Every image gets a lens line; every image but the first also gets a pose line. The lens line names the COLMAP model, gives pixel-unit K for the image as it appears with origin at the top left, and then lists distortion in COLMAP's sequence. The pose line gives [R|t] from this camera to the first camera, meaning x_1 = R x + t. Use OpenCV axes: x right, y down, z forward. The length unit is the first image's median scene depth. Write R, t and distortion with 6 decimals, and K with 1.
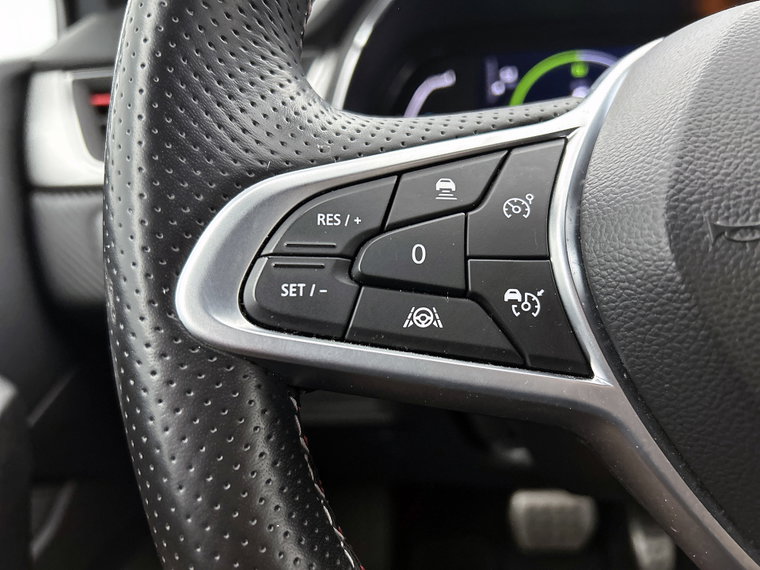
lens RADIAL K [[583.5, 0, 376.7], [0, 583.5, 283.9], [0, 0, 1]] dist [0.004393, -0.016351]
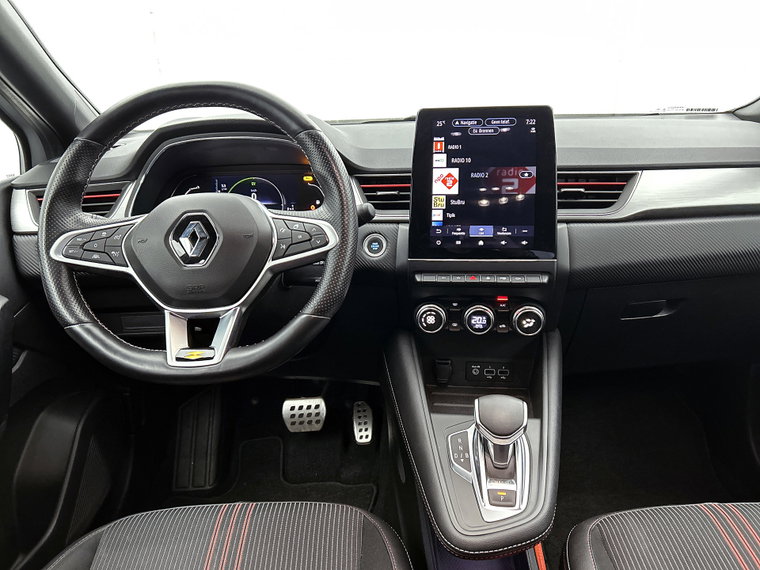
lens RADIAL K [[583.5, 0, 381.4], [0, 583.5, 286.0], [0, 0, 1]] dist [0.004393, -0.016351]
pose [[0.996167, -0.007970, 0.087108, 2.335330], [0.013754, 0.997725, -0.066002, 0.750732], [-0.086384, 0.066947, 0.994010, -4.841676]]
